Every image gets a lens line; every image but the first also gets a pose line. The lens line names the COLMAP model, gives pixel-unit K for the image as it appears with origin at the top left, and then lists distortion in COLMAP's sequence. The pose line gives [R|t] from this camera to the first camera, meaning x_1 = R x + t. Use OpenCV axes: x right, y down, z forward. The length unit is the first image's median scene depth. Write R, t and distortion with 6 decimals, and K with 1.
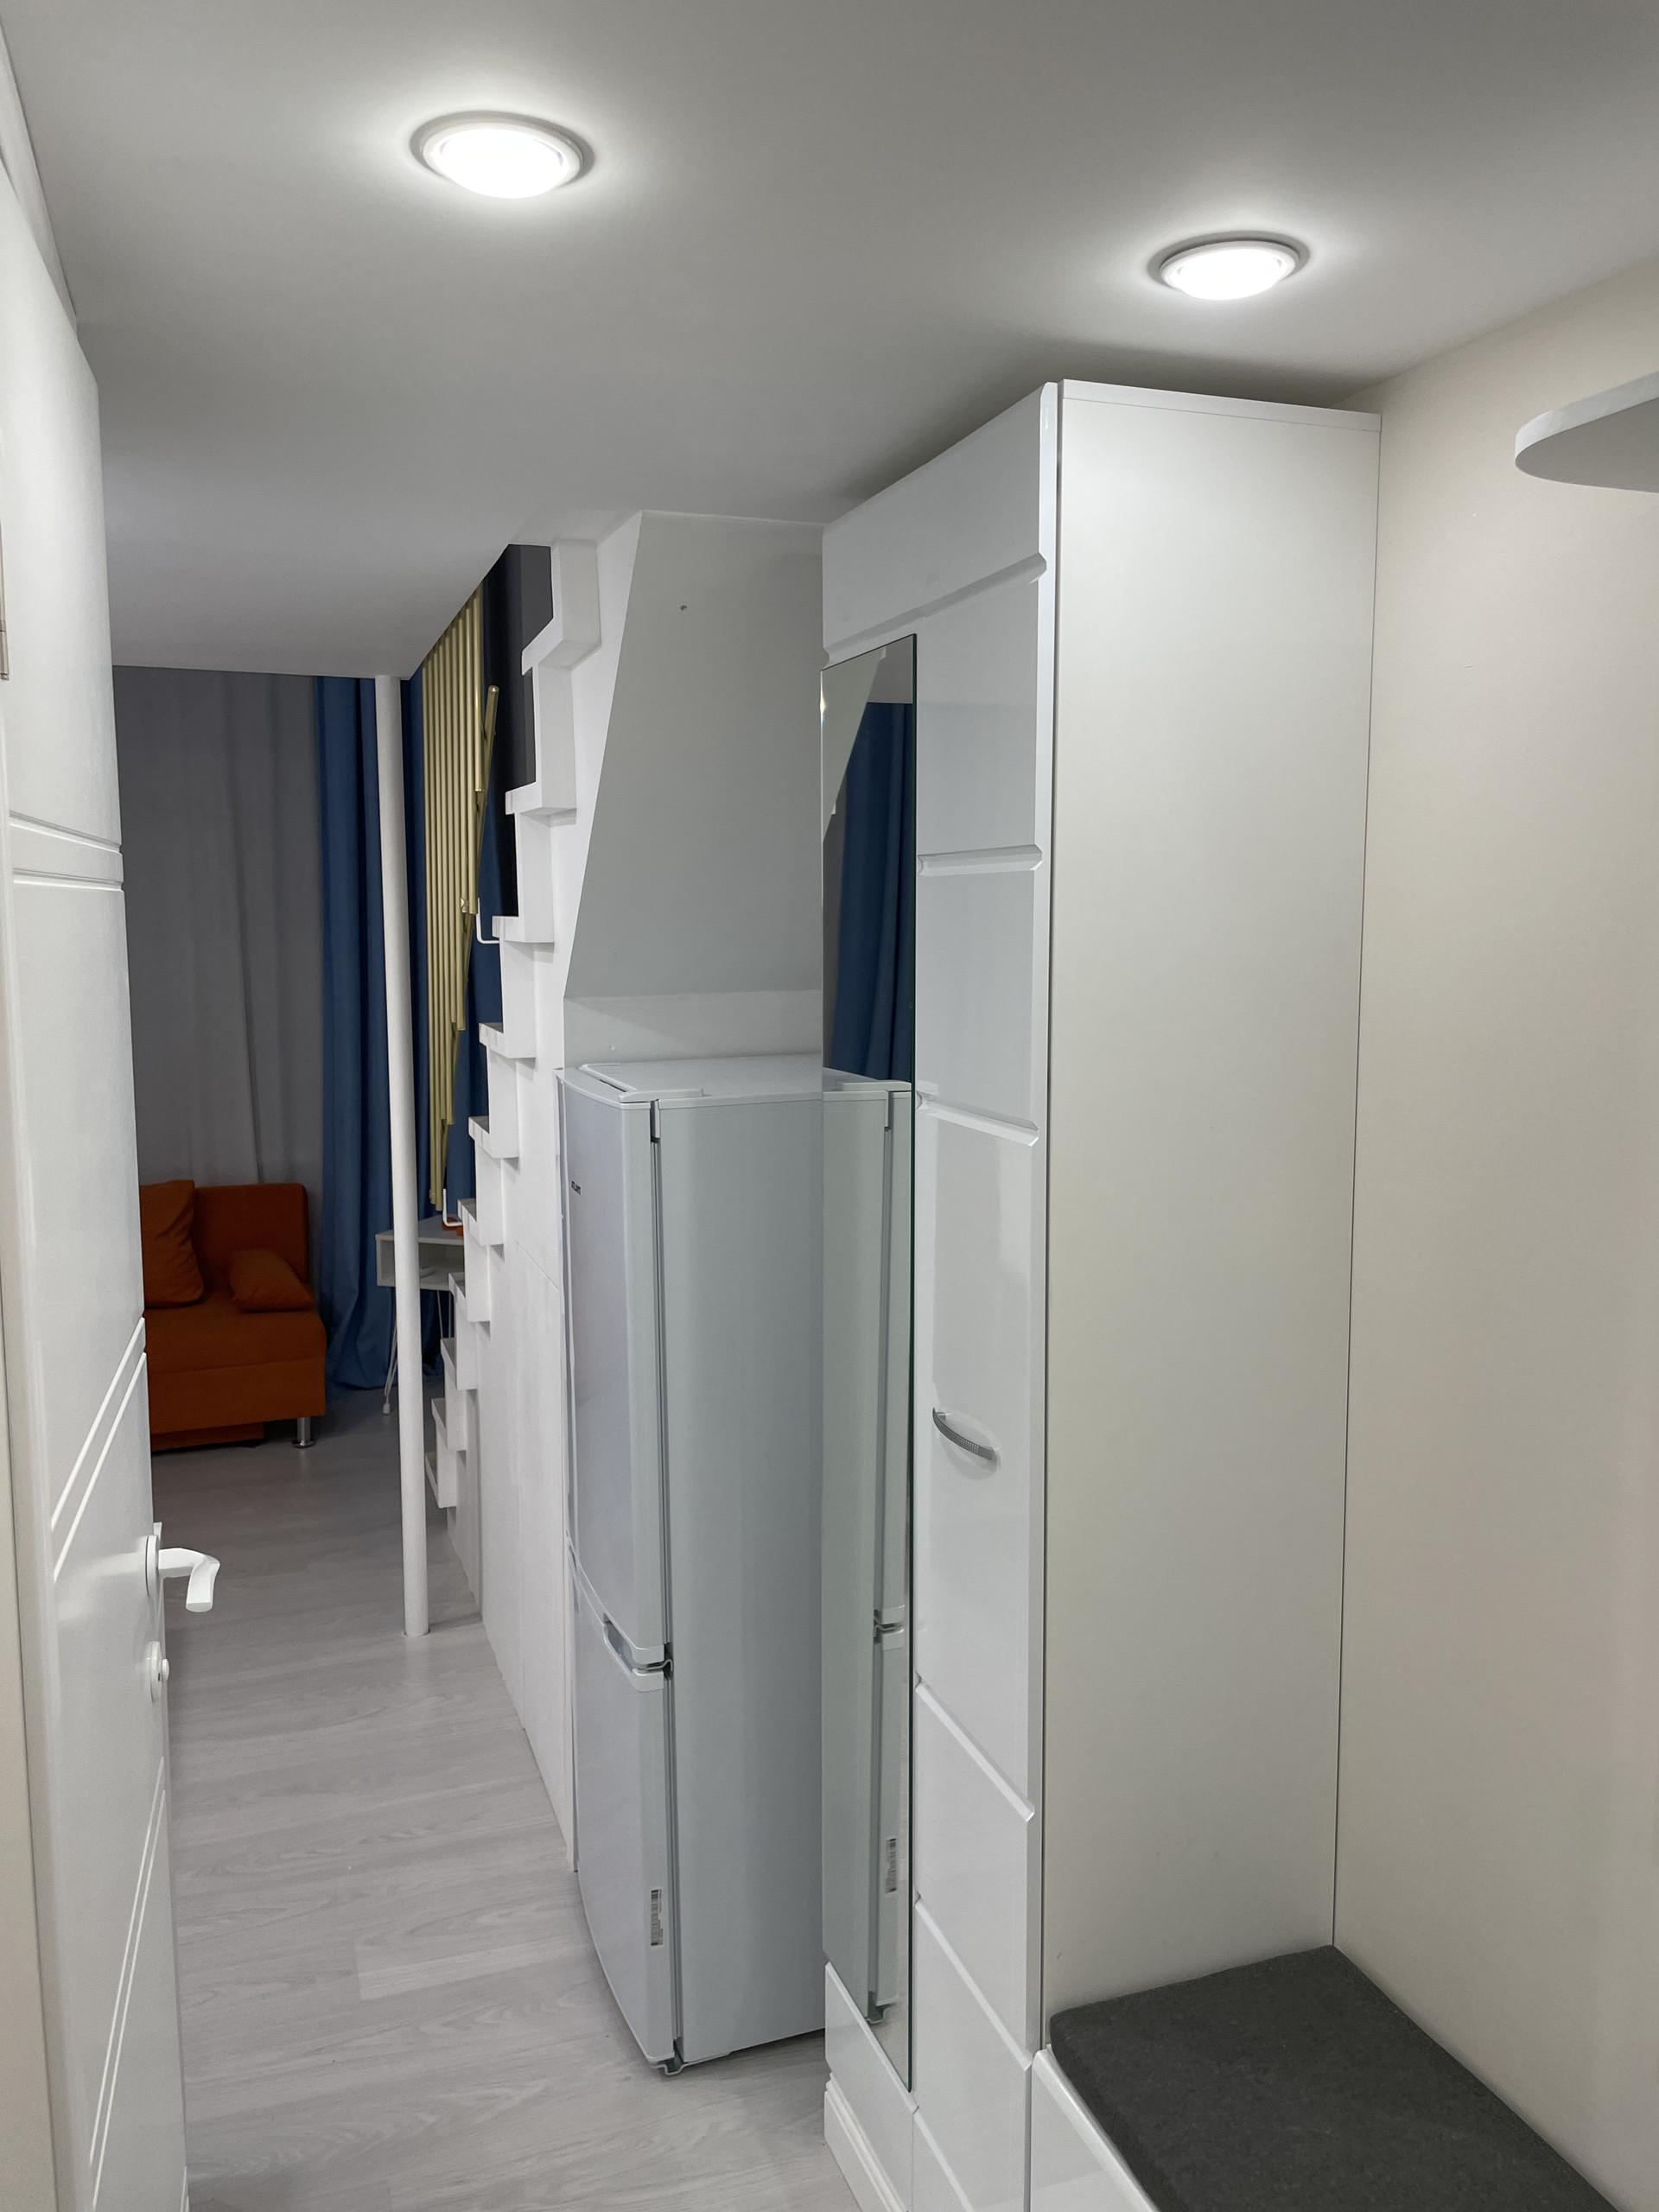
lens RADIAL K [[1678.8, 0, 833.2], [0, 1678.8, 1114.8], [0, 0, 1]] dist [0.046653, -0.054976]
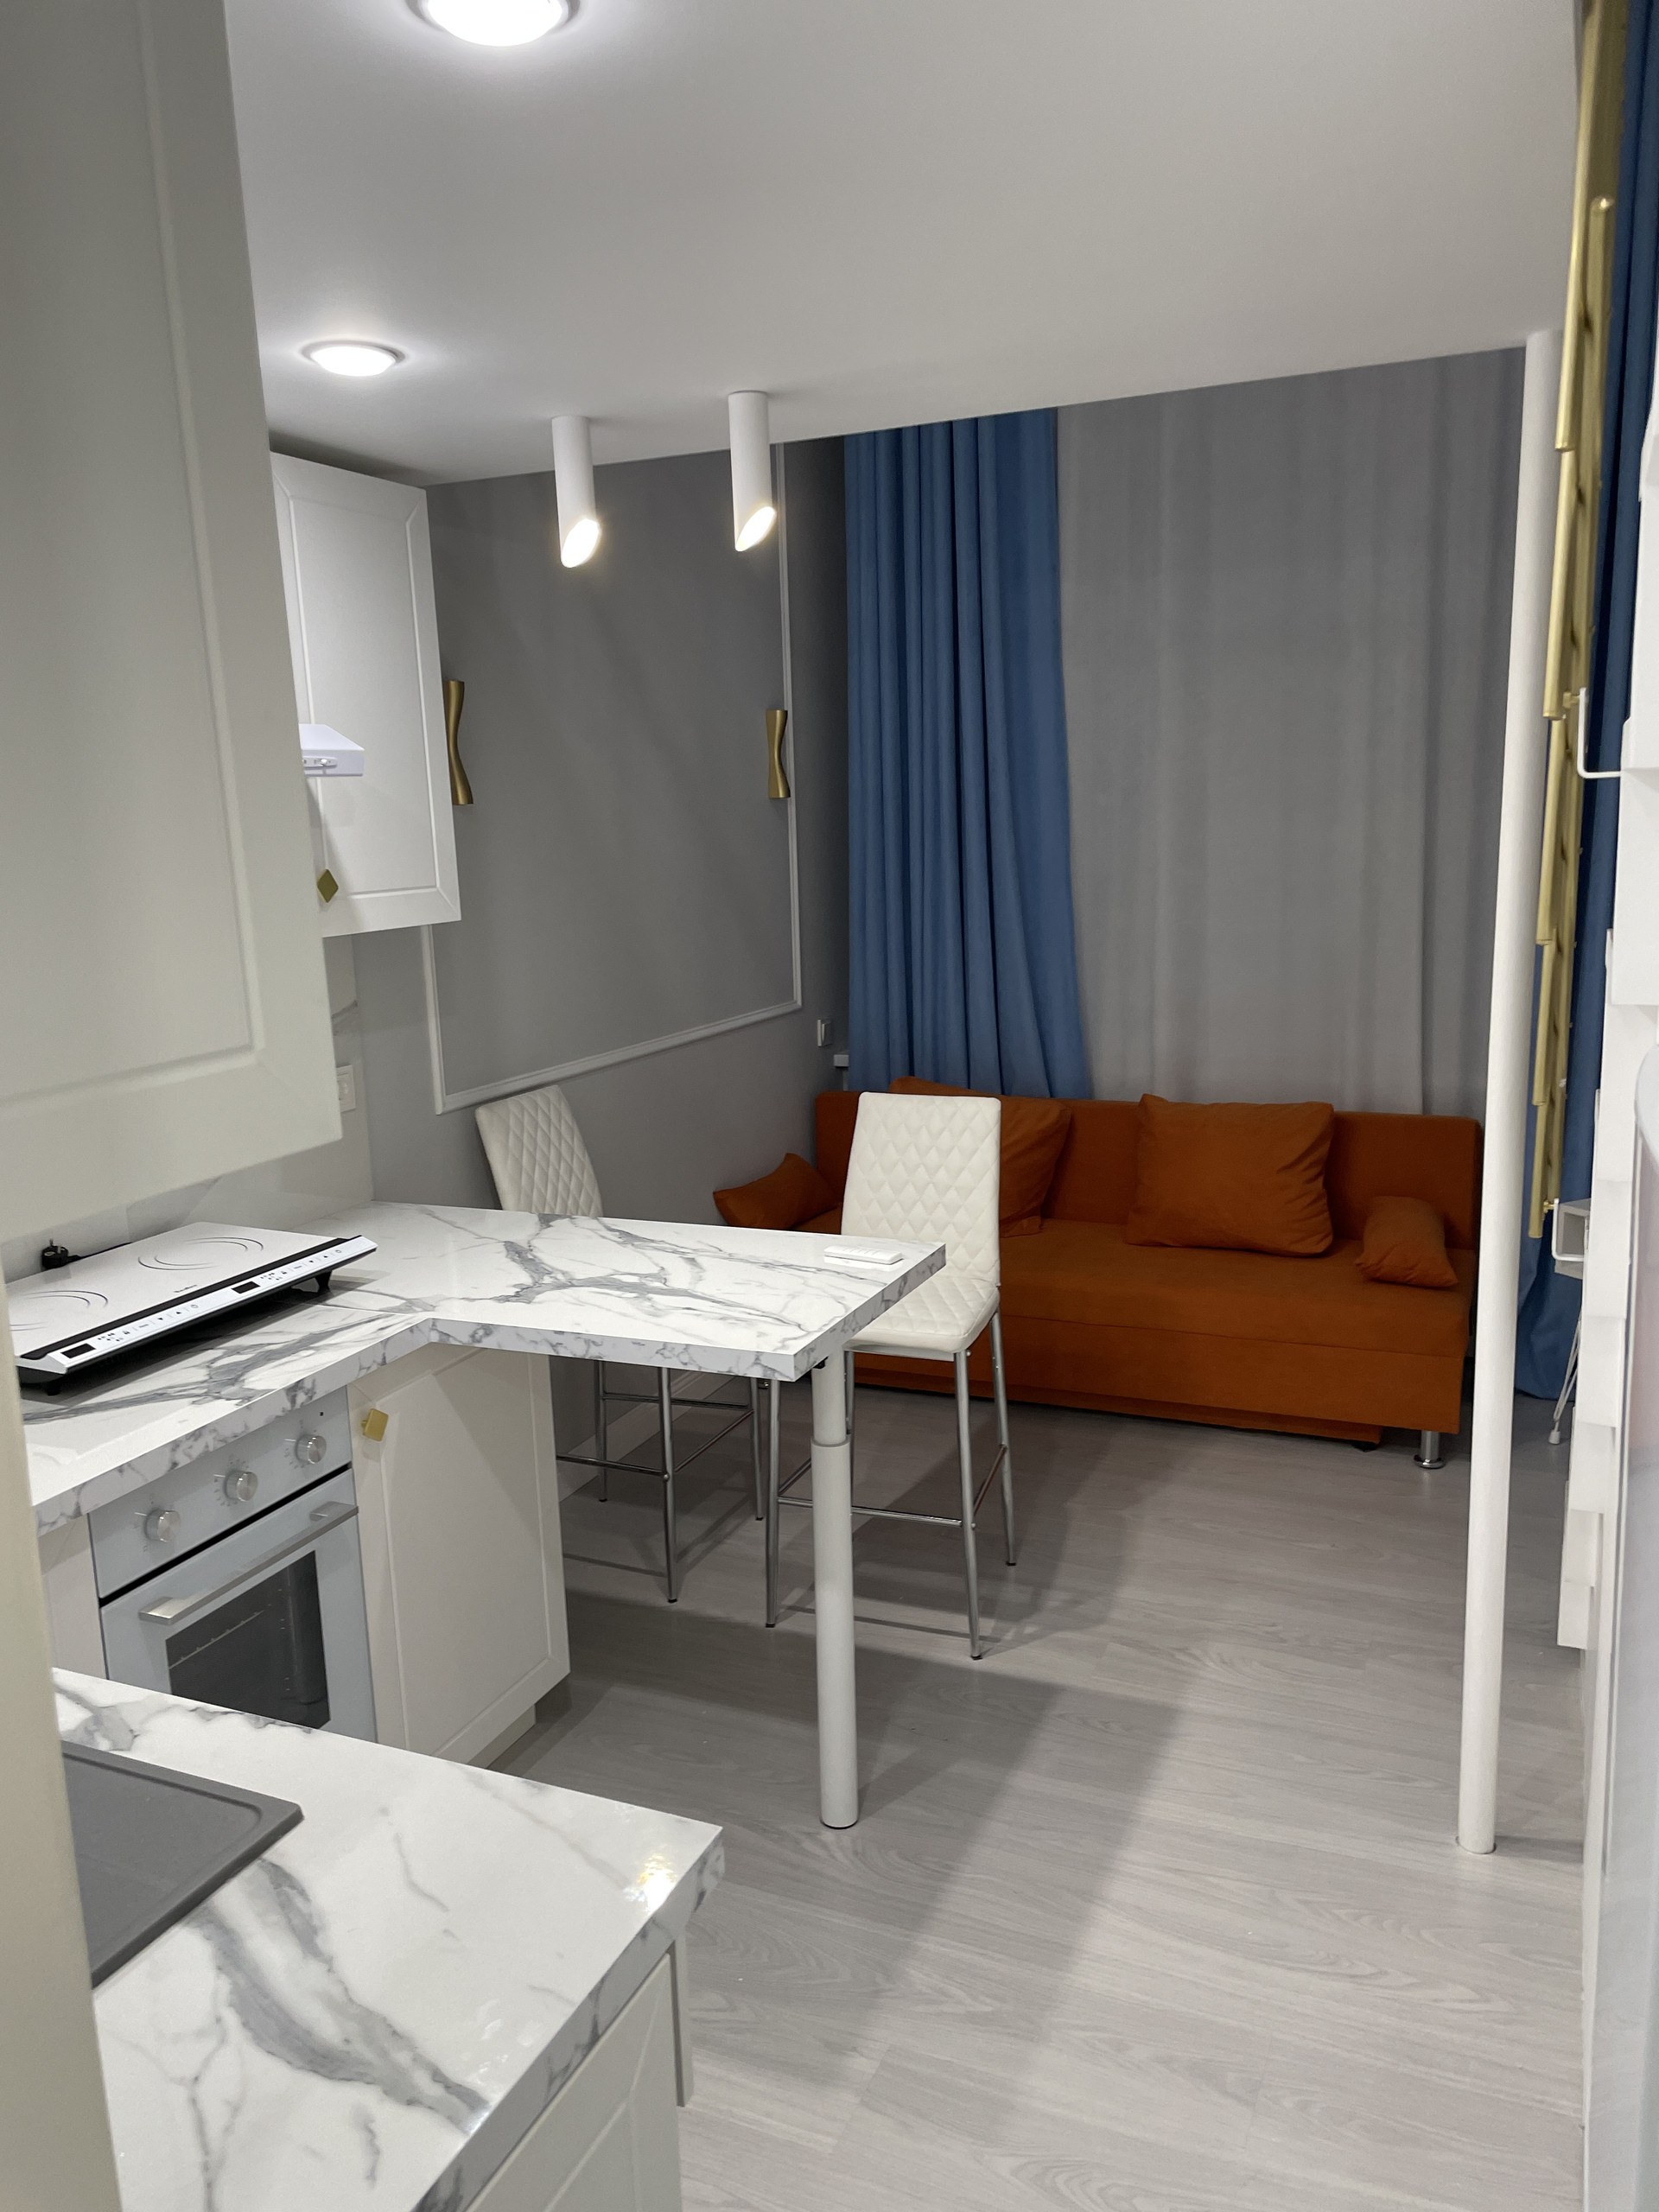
lens RADIAL K [[1678.8, 0, 833.2], [0, 1678.8, 1114.8], [0, 0, 1]] dist [0.046653, -0.054976]
pose [[0.725553, 0.112620, -0.678888, -0.007859], [-0.061367, 0.993176, 0.099172, -0.021368], [0.685425, -0.030293, 0.727513, 0.264233]]
